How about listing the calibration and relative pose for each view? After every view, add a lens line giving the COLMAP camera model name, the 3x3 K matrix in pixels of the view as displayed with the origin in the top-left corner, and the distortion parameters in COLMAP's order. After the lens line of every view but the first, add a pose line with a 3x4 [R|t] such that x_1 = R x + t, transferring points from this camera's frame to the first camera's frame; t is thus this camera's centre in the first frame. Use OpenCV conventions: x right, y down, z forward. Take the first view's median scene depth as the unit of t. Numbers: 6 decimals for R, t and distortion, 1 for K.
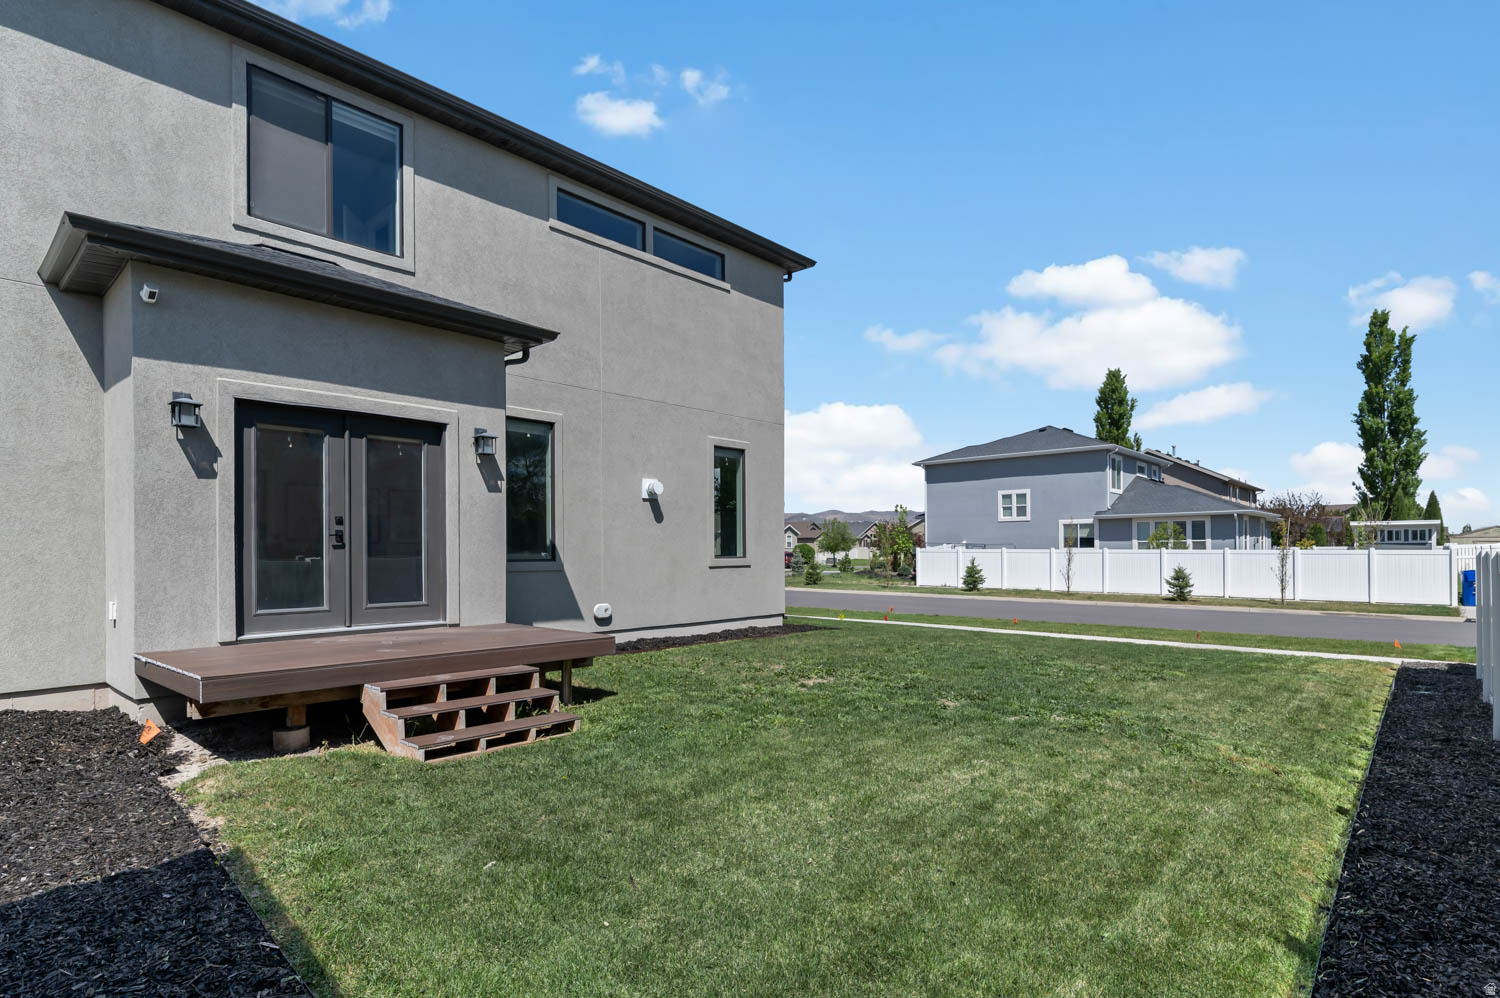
lens RADIAL K [[757.9, 0, 762.5], [0, 757.9, 559.3], [0, 0, 1]] dist [-0.003744, -0.001527]
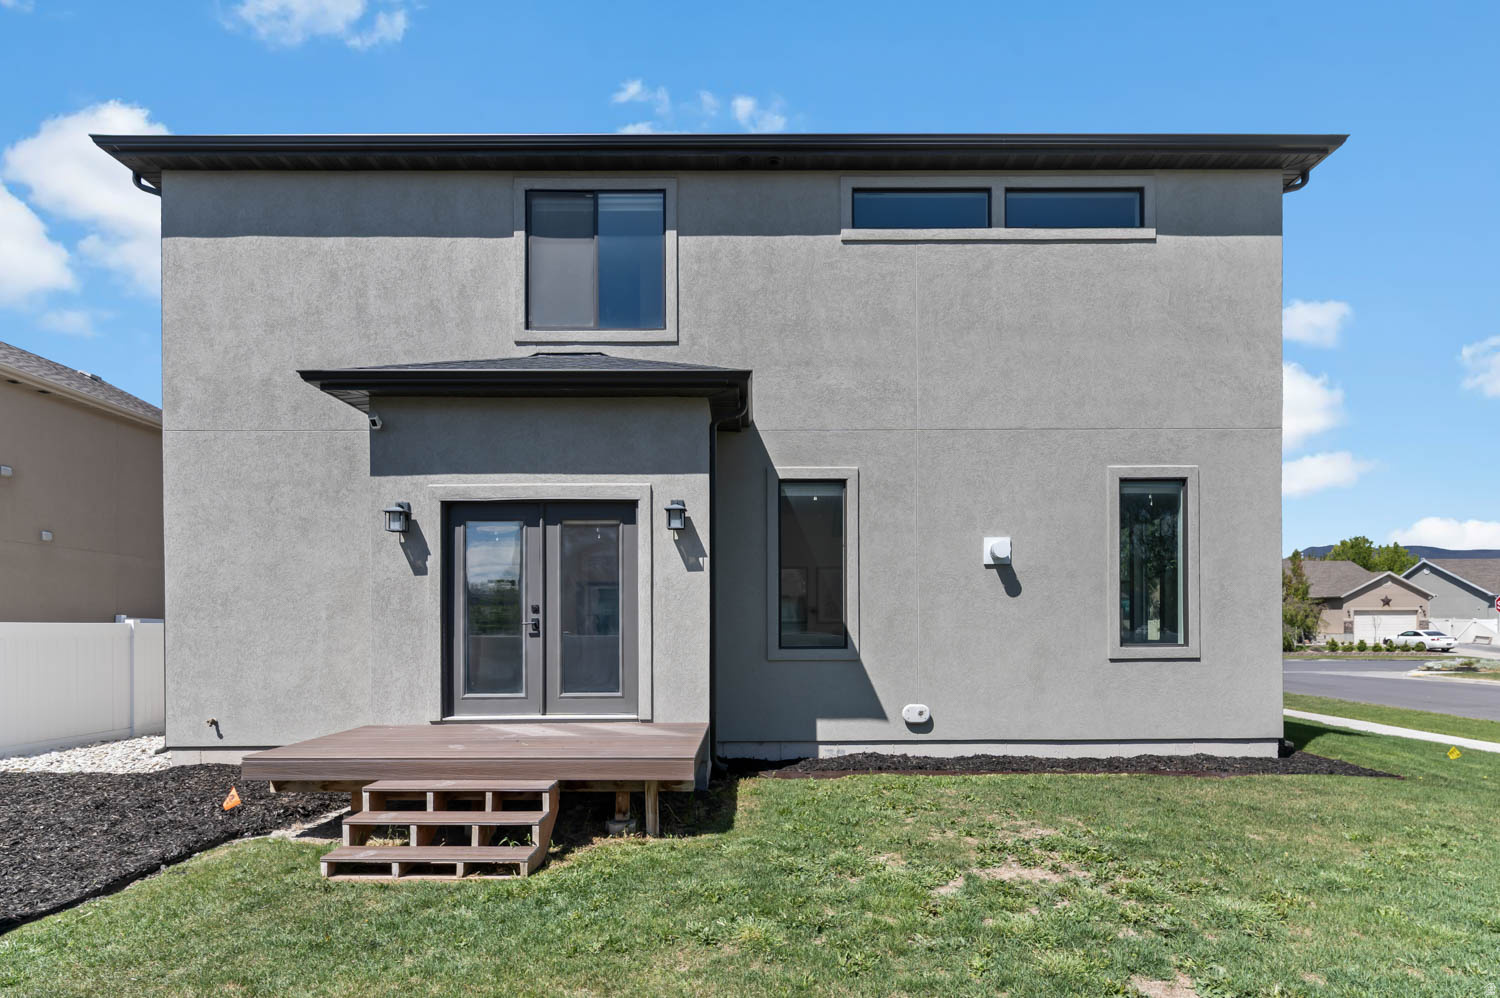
lens RADIAL K [[788.4, 0, 768.8], [0, 788.4, 633.6], [0, 0, 1]] dist [-0.000231, -0.003109]
pose [[0.671946, 0.008333, -0.740553, 0.341050], [-0.005943, 0.999965, 0.005860, -0.021013], [0.740577, 0.000463, 0.671972, 0.418692]]
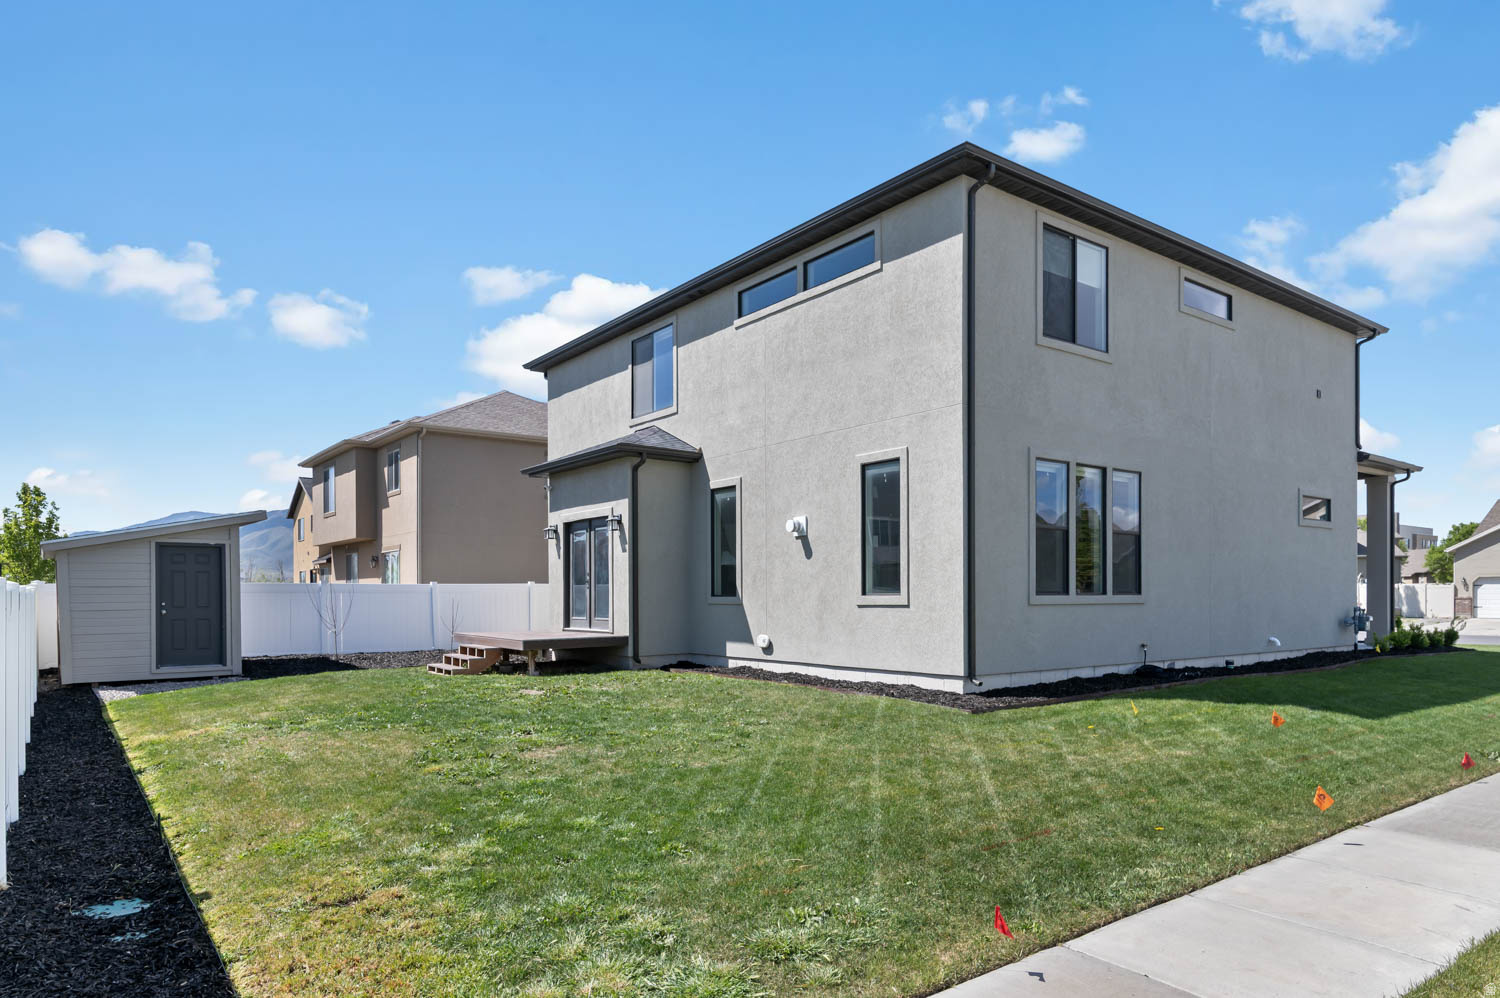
lens RADIAL K [[924.2, 0, 751.4], [0, 924.2, 615.6], [0, 0, 1]] dist [-0.000534, -0.004767]
pose [[-0.197108, 0.026965, -0.980011, 1.382064], [-0.003971, 0.999592, 0.028303, -0.010713], [0.980374, 0.009470, -0.196920, 1.510926]]
